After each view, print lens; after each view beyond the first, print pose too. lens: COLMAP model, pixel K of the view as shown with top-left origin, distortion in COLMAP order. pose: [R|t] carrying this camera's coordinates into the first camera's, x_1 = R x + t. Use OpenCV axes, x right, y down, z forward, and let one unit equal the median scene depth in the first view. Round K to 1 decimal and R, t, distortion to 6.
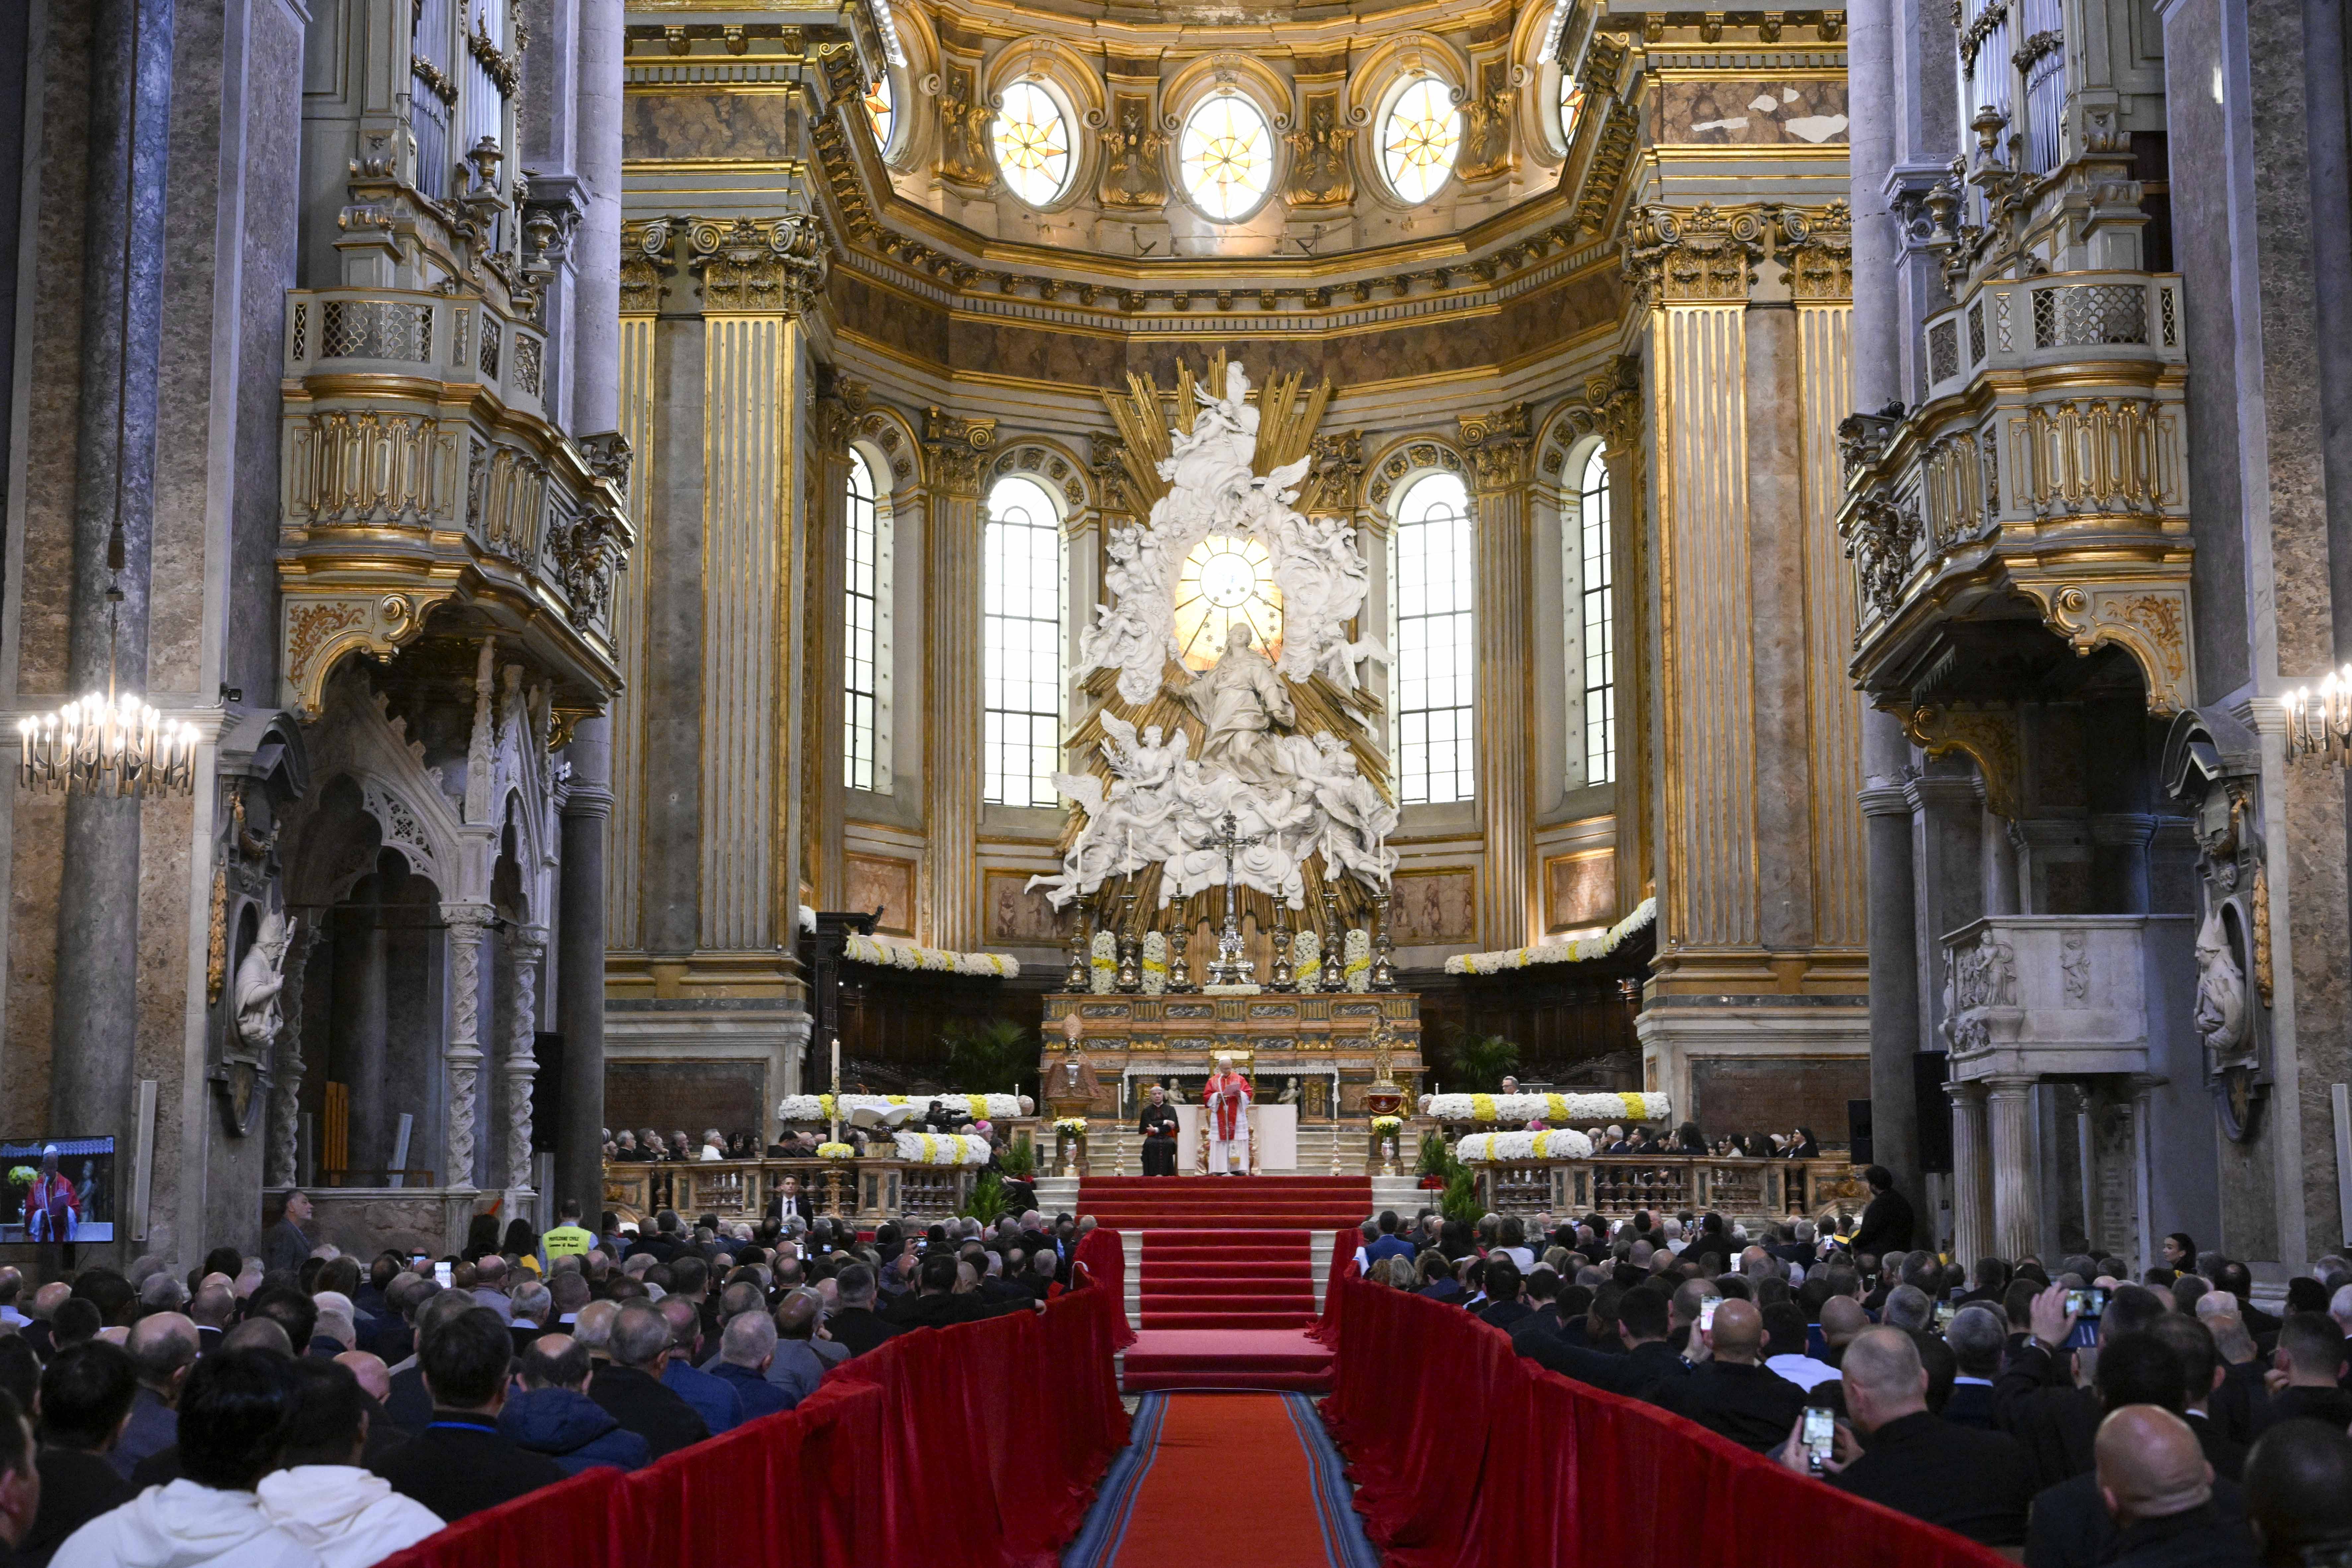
lens RADIAL K [[3197.0, 0, 1177.0], [0, 3197.0, 777.5], [0, 0, 1]] dist [-0.023811, 0.000000]
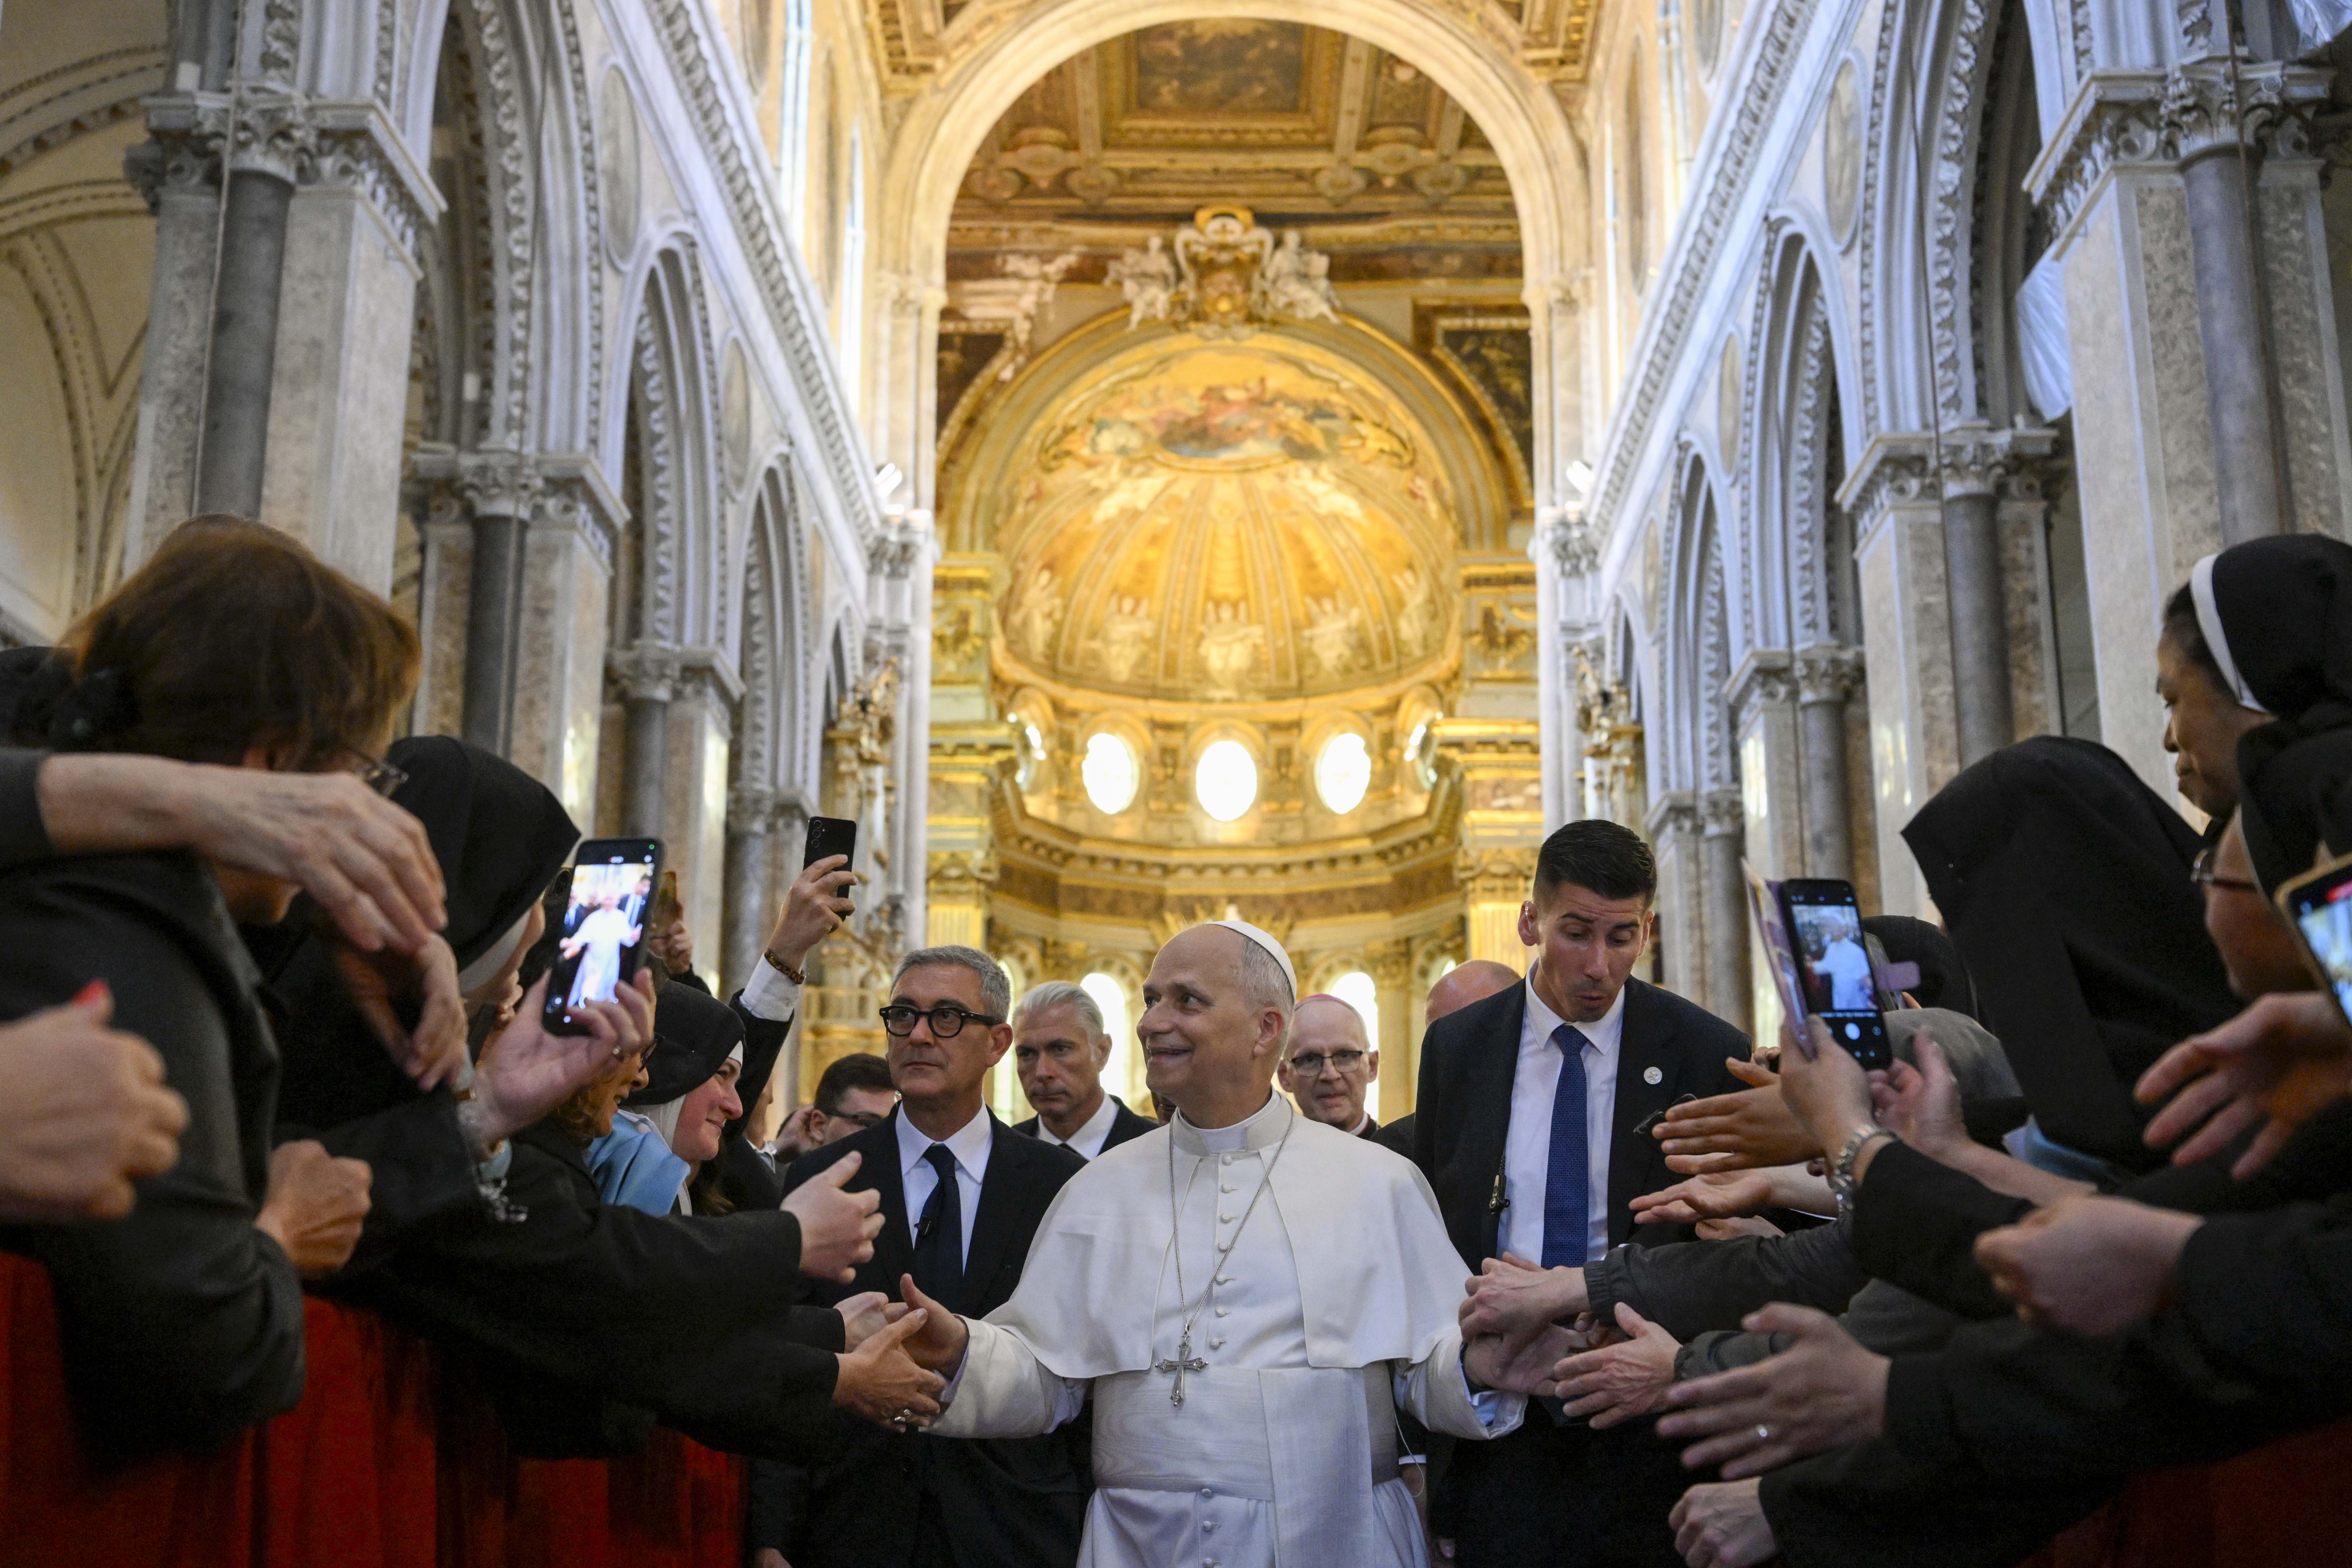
lens RADIAL K [[2659.6, 0, 1173.0], [0, 2659.6, 792.1], [0, 0, 1]] dist [-0.026134, 0.000000]
pose [[0.999993, 0.003745, -0.000968, -0.010970], [-0.003829, 0.994033, -0.109008, -0.040097], [0.000554, 0.109011, 0.994040, -0.374809]]
